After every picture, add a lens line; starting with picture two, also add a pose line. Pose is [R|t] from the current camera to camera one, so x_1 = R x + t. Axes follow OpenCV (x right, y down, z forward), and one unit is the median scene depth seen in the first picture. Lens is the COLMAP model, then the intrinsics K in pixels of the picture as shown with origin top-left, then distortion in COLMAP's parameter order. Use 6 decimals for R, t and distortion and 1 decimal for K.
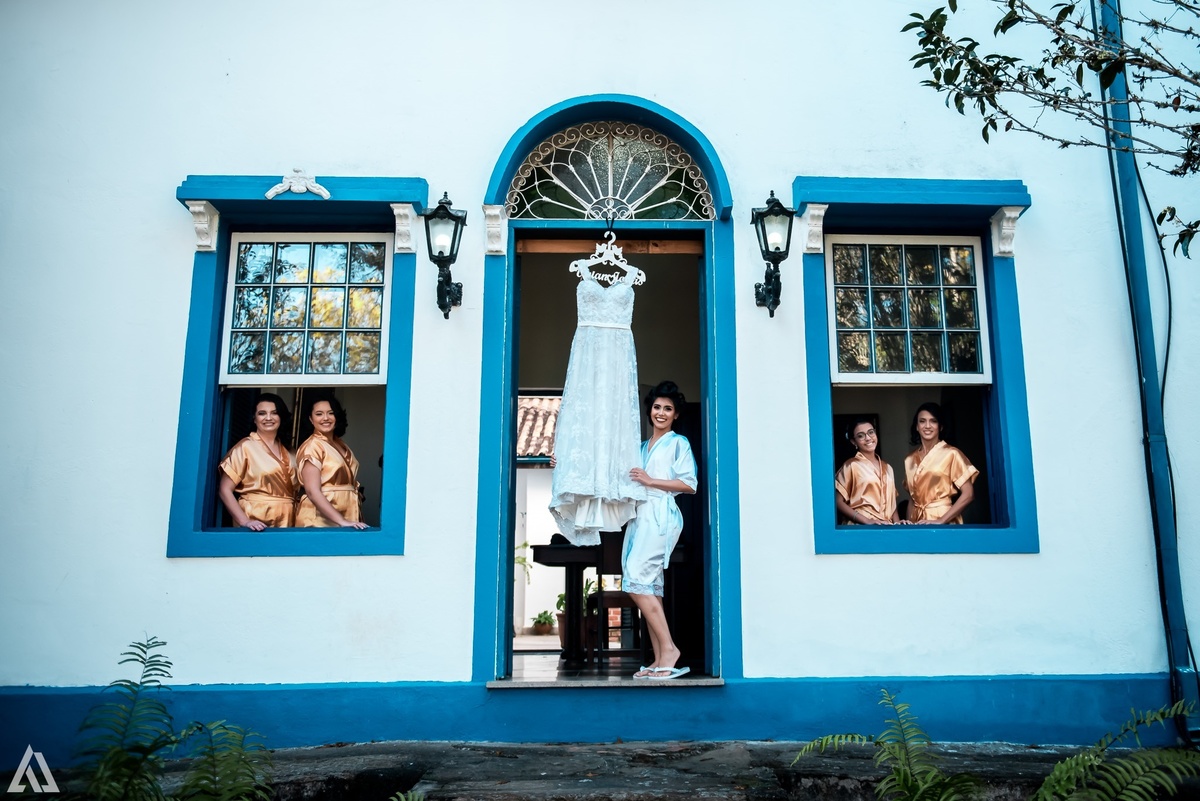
lens RADIAL K [[996.8, 0, 600.0], [0, 996.8, 400.5], [0, 0, 1]] dist [0.001421, 0.000509]
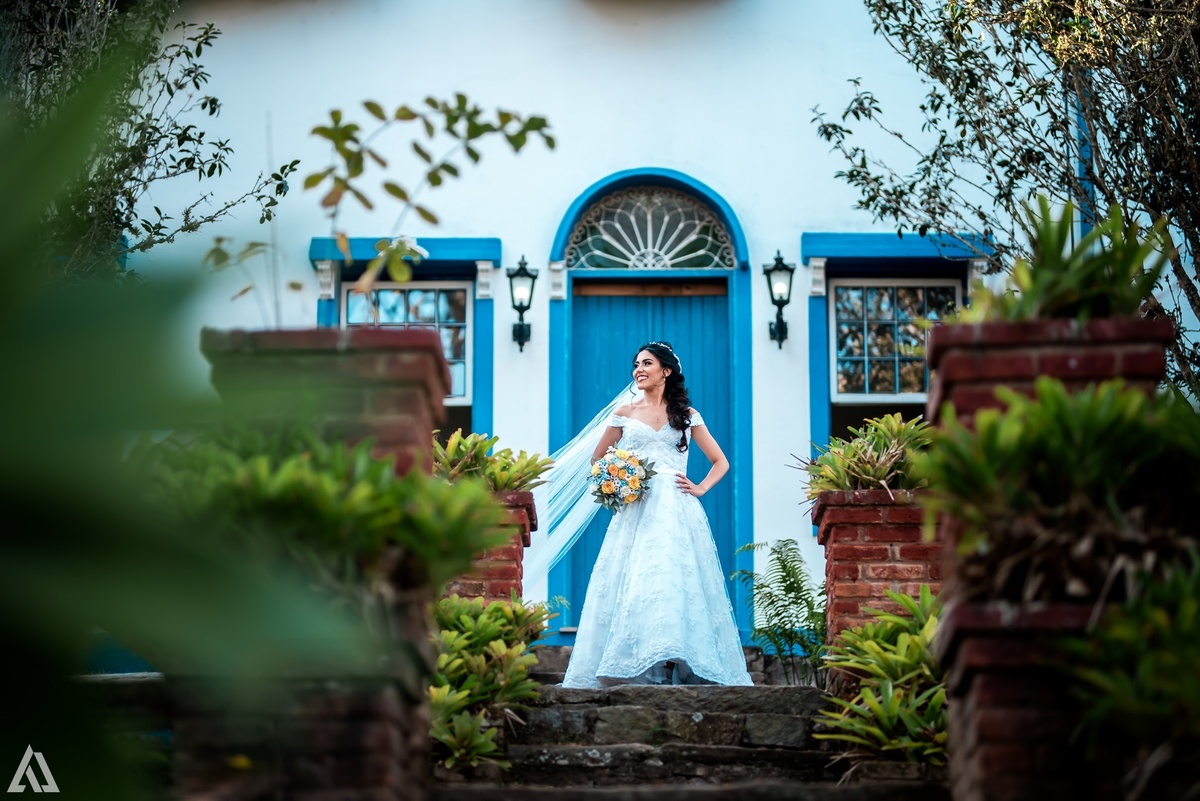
lens RADIAL K [[2947.0, 0, 600.0], [0, 2947.0, 400.5], [0, 0, 1]] dist [-0.014254, -0.016449]
pose [[0.999985, -0.004795, 0.002546, -0.062269], [0.004889, 0.999256, -0.038258, 0.118441], [-0.002361, 0.038270, 0.999265, -2.648036]]
